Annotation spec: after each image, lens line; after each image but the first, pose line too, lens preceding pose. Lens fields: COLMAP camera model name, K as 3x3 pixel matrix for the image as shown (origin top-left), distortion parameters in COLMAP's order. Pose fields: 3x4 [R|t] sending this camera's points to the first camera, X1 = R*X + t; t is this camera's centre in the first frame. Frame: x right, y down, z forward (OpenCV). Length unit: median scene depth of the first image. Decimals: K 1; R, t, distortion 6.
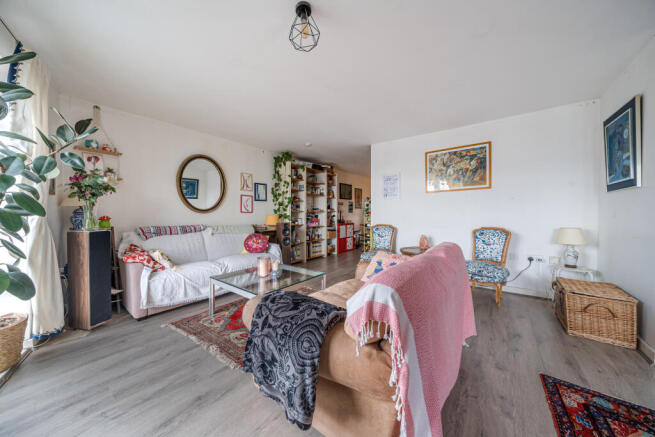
lens RADIAL K [[226.8, 0, 325.5], [0, 226.8, 222.2], [0, 0, 1]] dist [-0.001105, -0.000214]
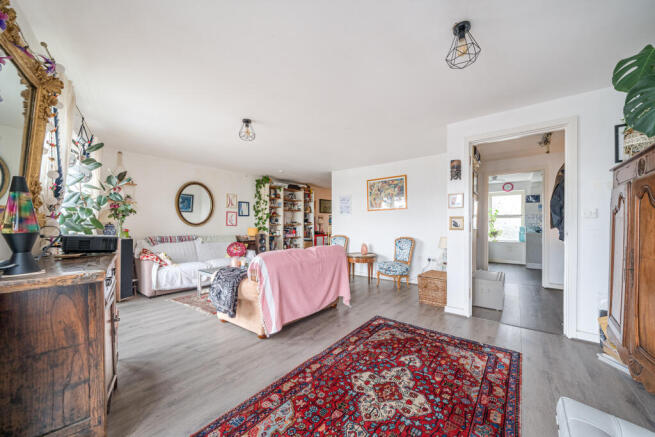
lens RADIAL K [[242.7, 0, 335.3], [0, 242.7, 229.0], [0, 0, 1]] dist [0.000576, 0.000133]
pose [[0.999892, 0.000509, 0.014695, 0.239568], [-0.000211, 0.999795, -0.020255, 0.002728], [-0.014702, 0.020250, 0.999687, -0.400862]]
